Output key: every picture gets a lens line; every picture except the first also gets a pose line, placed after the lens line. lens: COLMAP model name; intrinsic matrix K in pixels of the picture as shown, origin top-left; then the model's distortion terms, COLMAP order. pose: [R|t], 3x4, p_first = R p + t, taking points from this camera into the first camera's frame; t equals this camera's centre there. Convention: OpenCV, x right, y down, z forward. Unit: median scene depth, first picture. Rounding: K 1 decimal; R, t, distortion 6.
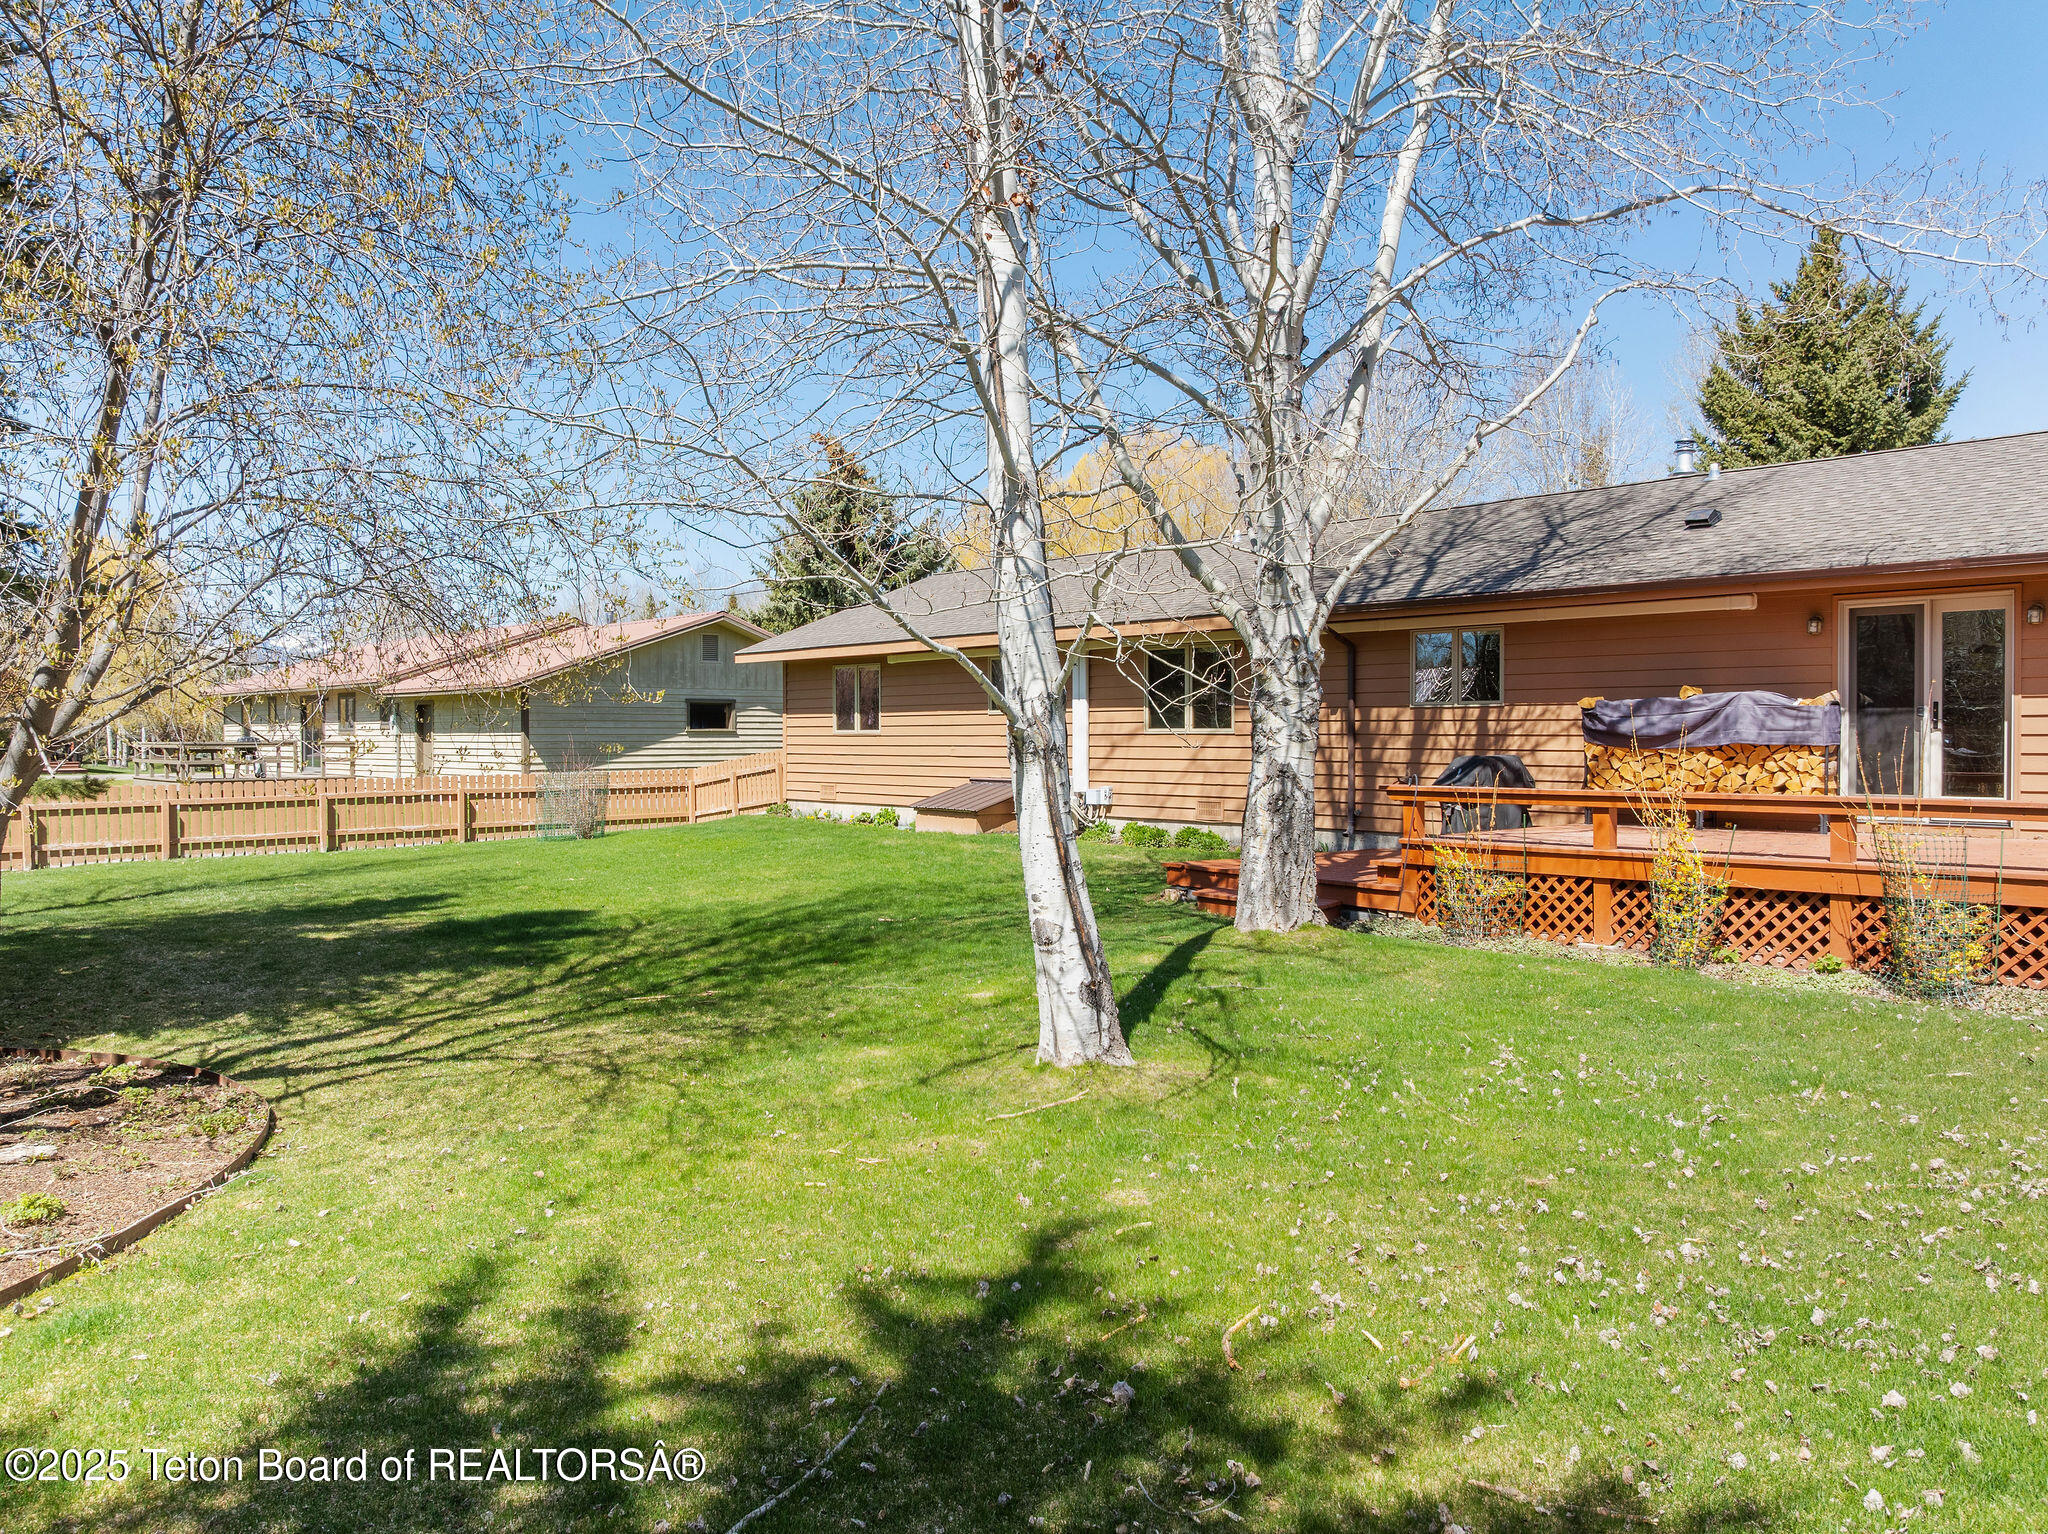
lens RADIAL K [[1447.0, 0, 1024.0], [0, 1447.0, 767.0], [0, 0, 1]] dist [-0.031084, 0.005102]
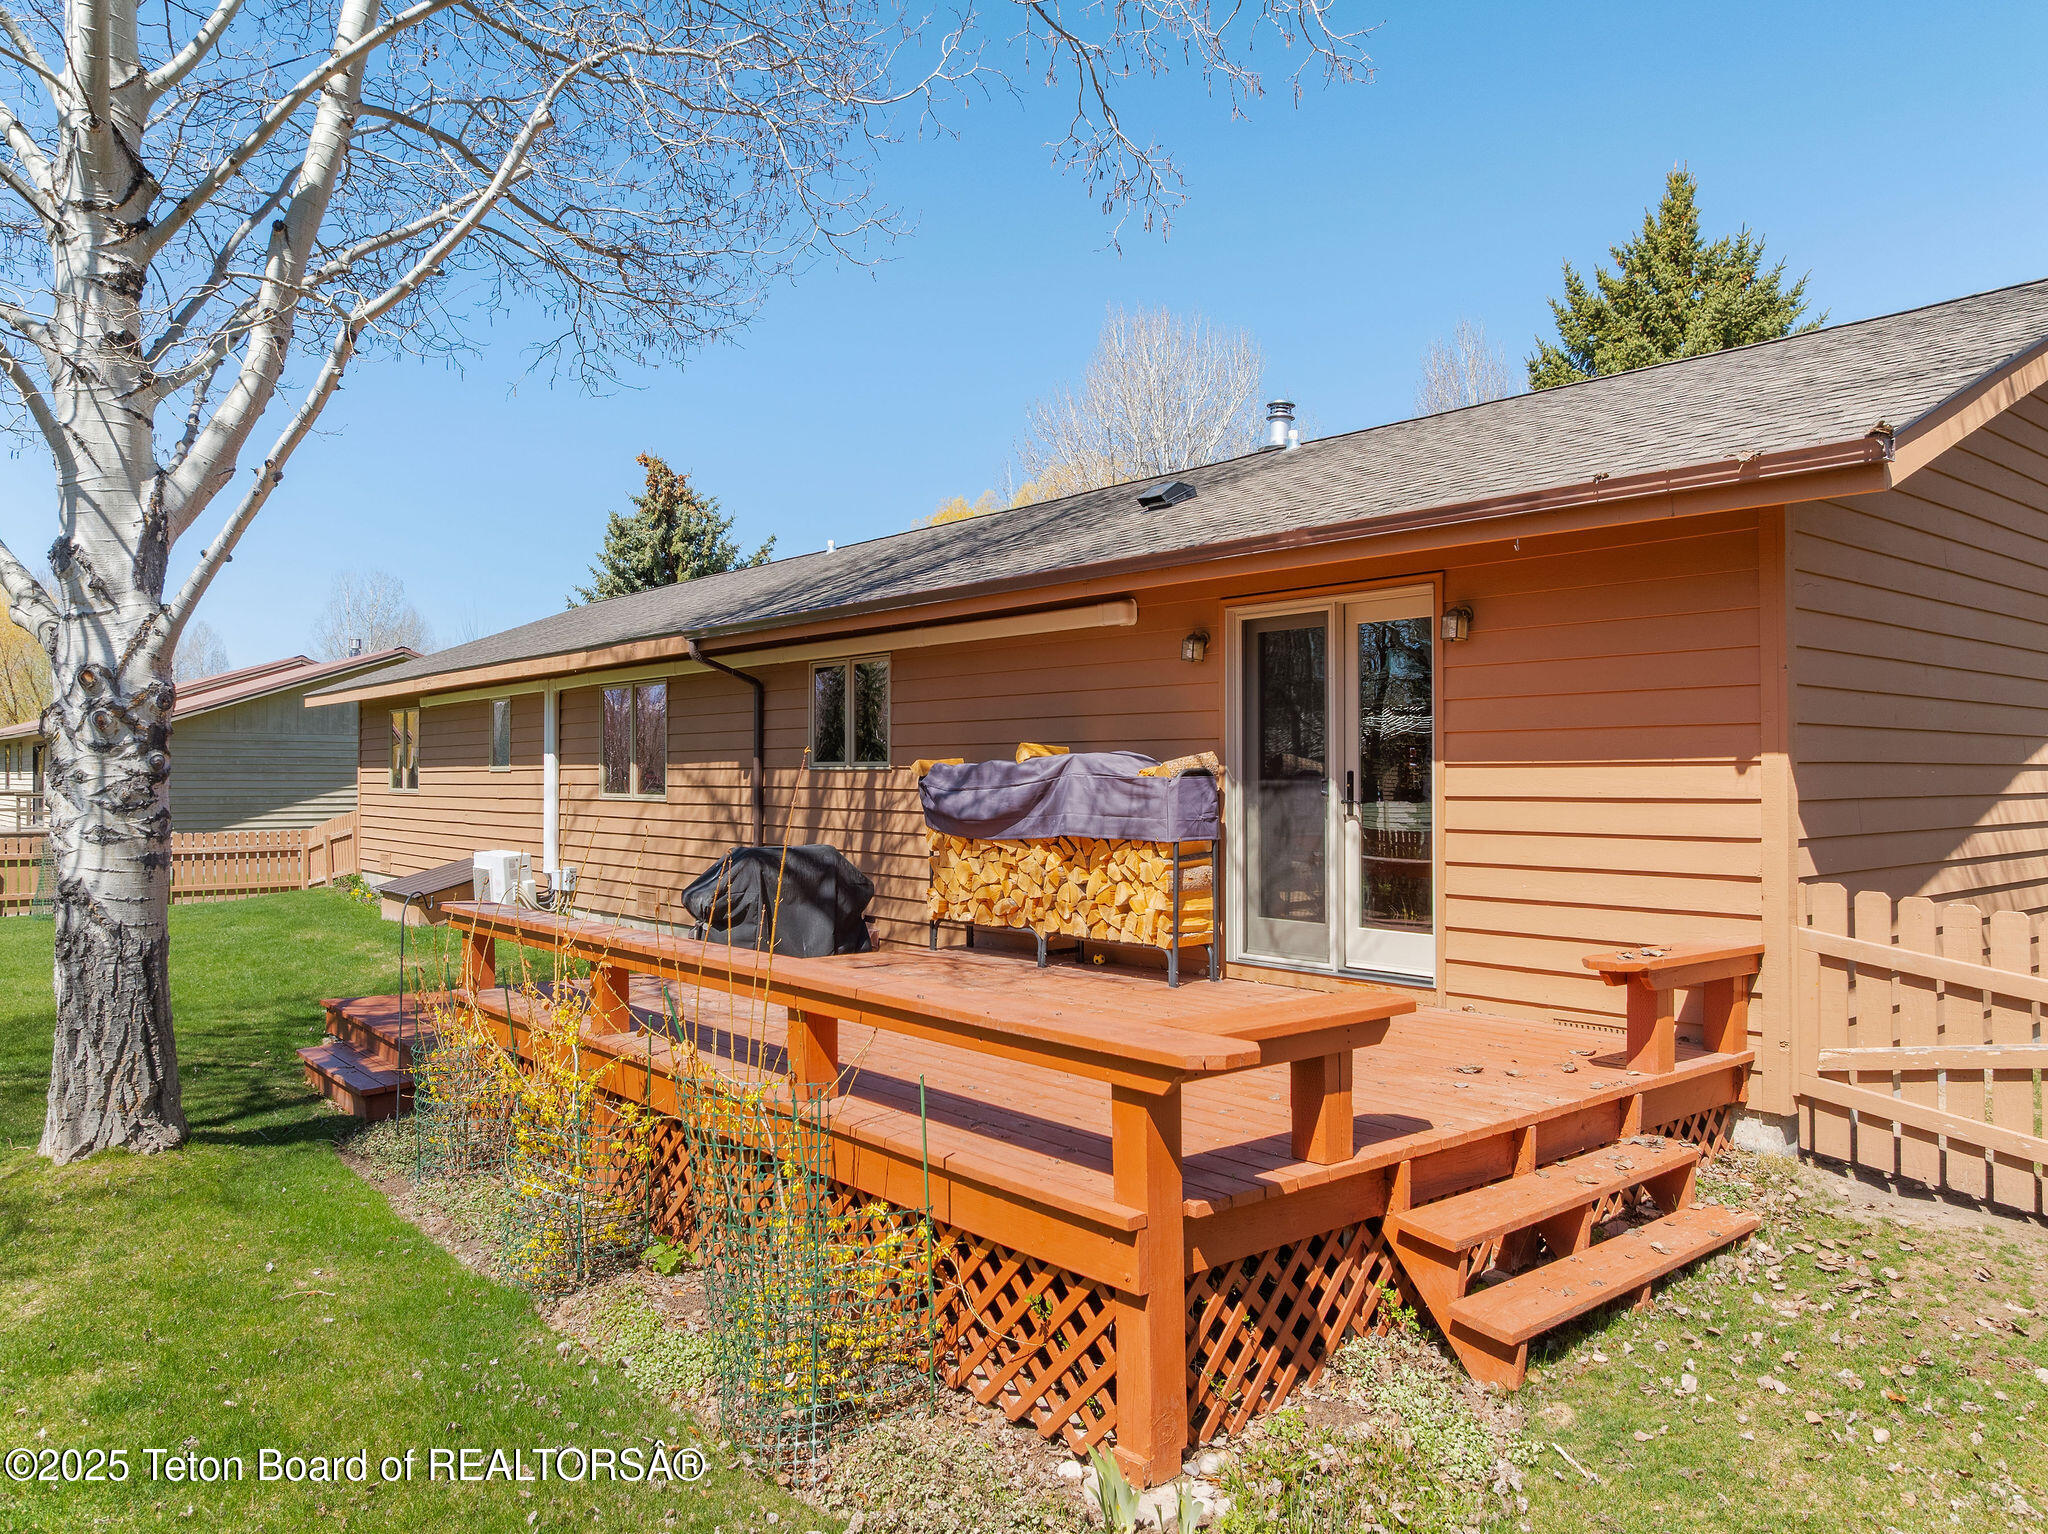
lens RADIAL K [[1460.2, 0, 1024.0], [0, 1460.2, 767.0], [0, 0, 1]] dist [-0.031481, 0.000265]
pose [[0.999061, 0.001208, -0.043301, 0.400040], [-0.002440, 0.999593, -0.028414, -0.021963], [0.043249, 0.028493, 0.998658, 0.282375]]
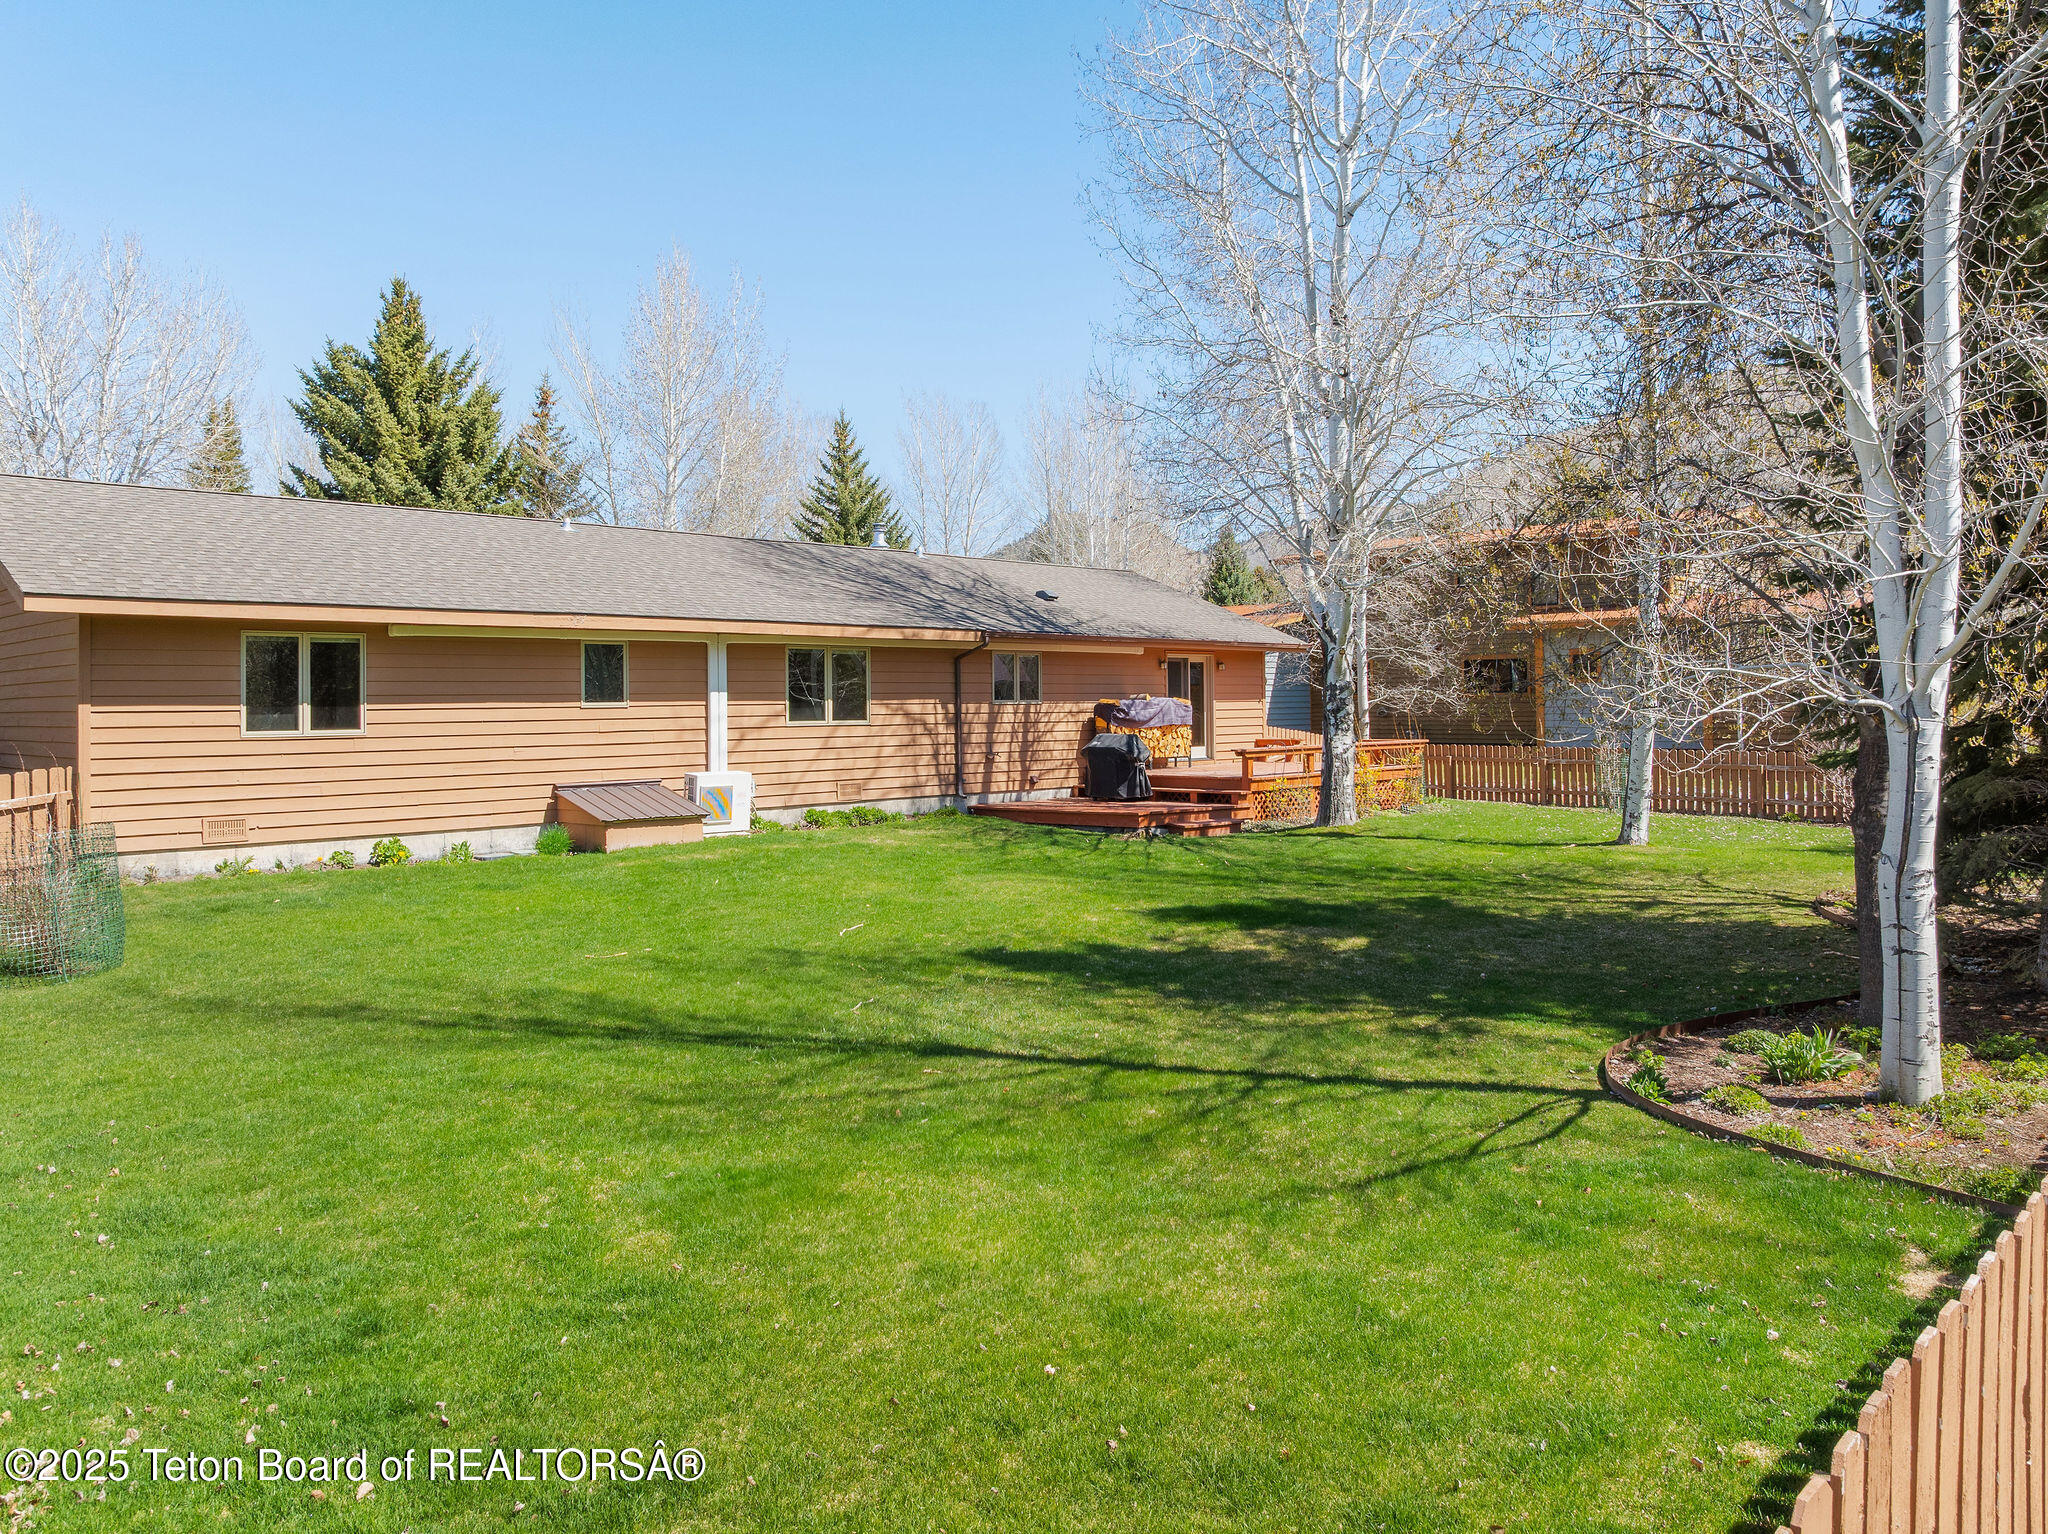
lens RADIAL K [[1447.0, 0, 1024.0], [0, 1447.0, 767.0], [0, 0, 1]] dist [-0.031084, 0.005102]
pose [[-0.056768, -0.038551, 0.997643, -1.149554], [0.033953, 0.998602, 0.040520, -0.034883], [-0.997810, 0.036173, -0.055380, 1.028597]]
